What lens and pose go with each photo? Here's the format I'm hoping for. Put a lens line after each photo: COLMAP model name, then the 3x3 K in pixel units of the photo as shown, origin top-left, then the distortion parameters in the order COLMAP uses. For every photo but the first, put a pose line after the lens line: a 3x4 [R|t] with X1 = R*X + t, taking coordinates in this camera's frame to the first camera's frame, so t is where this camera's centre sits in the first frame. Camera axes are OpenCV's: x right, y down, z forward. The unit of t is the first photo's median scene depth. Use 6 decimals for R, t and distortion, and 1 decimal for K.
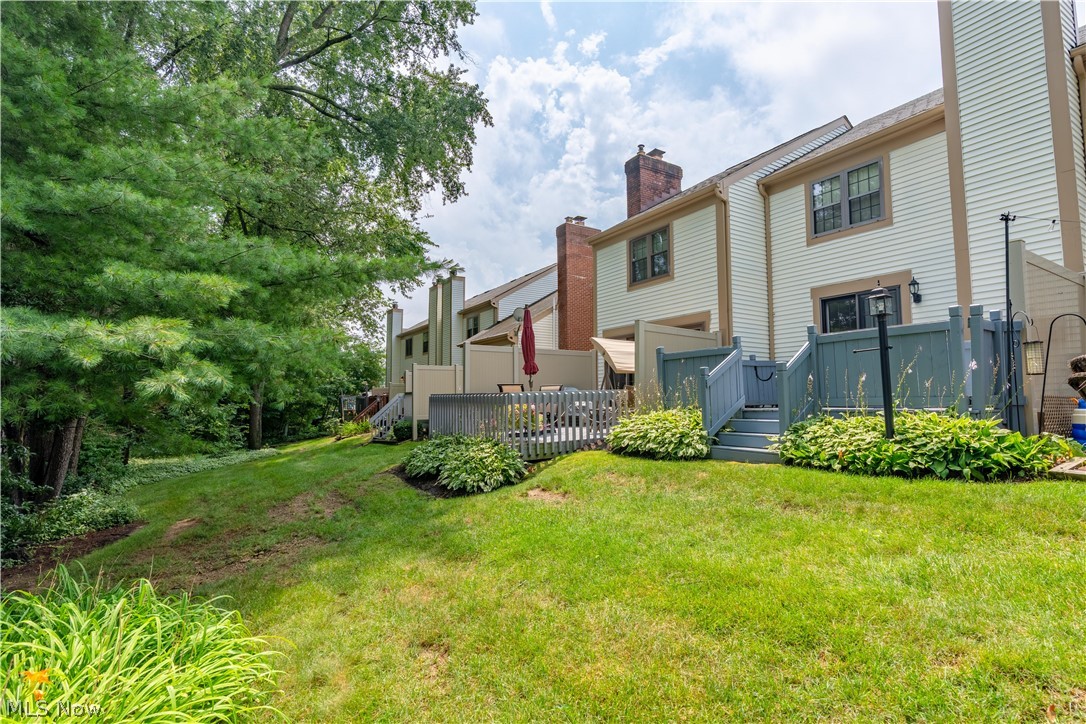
lens RADIAL K [[481.4, 0, 540.8], [0, 481.4, 362.1], [0, 0, 1]] dist [-0.004605, 0.002142]
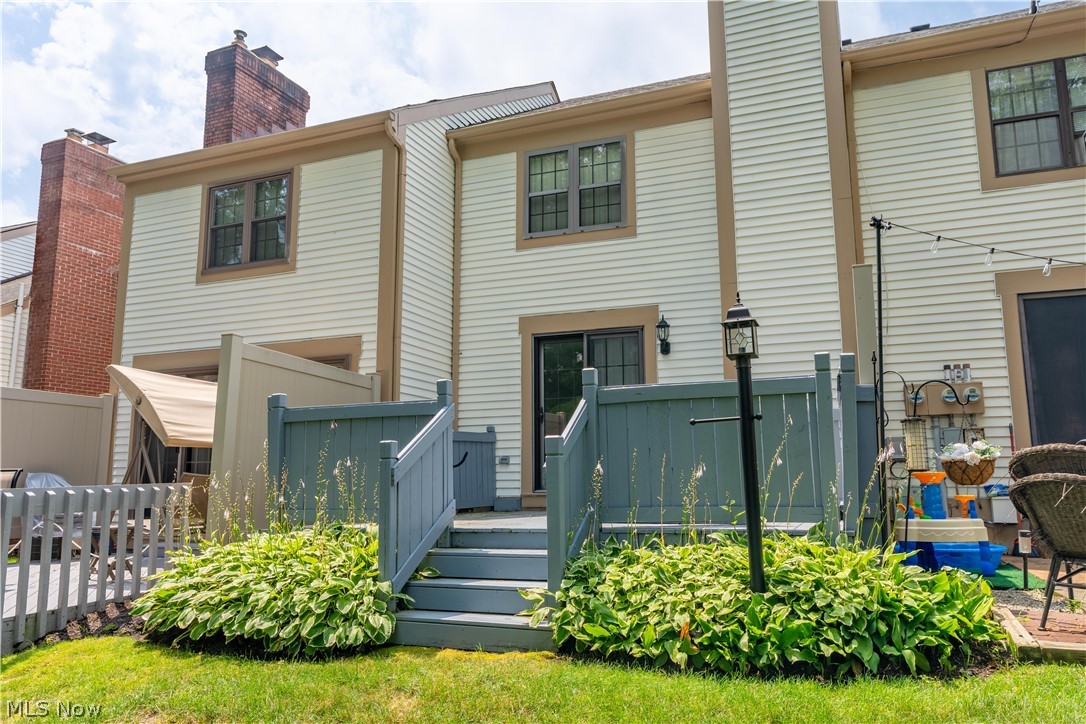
lens RADIAL K [[768.4, 0, 541.9], [0, 768.4, 361.6], [0, 0, 1]] dist [0.000163, -0.000059]
pose [[0.805773, 0.091205, 0.585159, 0.010706], [-0.040627, 0.994255, -0.099024, 0.001173], [-0.590829, 0.056017, 0.804850, 0.211450]]
